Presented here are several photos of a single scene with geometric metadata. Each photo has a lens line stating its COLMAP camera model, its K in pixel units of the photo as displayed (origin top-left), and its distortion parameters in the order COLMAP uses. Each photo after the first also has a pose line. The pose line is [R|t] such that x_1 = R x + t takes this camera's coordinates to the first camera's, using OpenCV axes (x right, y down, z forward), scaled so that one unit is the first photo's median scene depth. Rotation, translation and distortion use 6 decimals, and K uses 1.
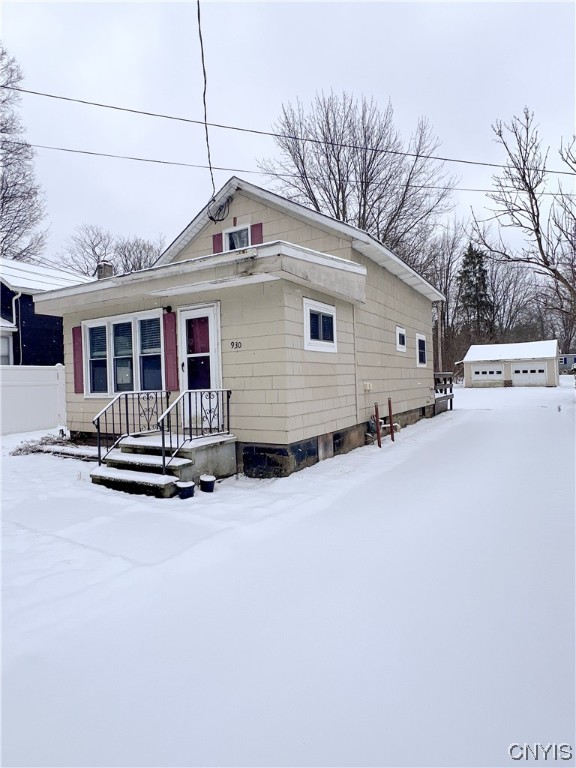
lens RADIAL K [[424.7, 0, 288.0], [0, 424.7, 384.0], [0, 0, 1]] dist [0.000807, 0.000107]
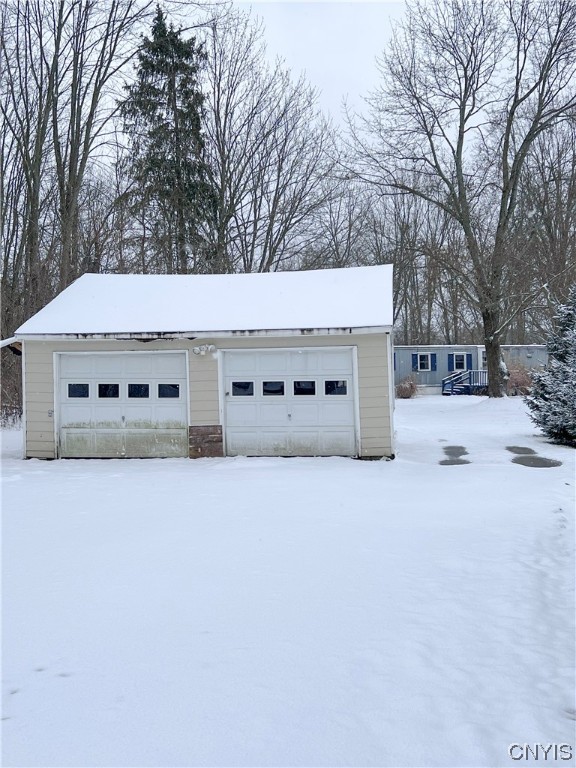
lens RADIAL K [[916.9, 0, 288.0], [0, 916.9, 384.0], [0, 0, 1]] dist [0.001076, 0.002161]
pose [[0.886838, 0.021749, 0.461568, 0.330268], [-0.006248, 0.999365, -0.035085, -0.014208], [-0.462038, 0.028231, 0.886411, 0.549678]]
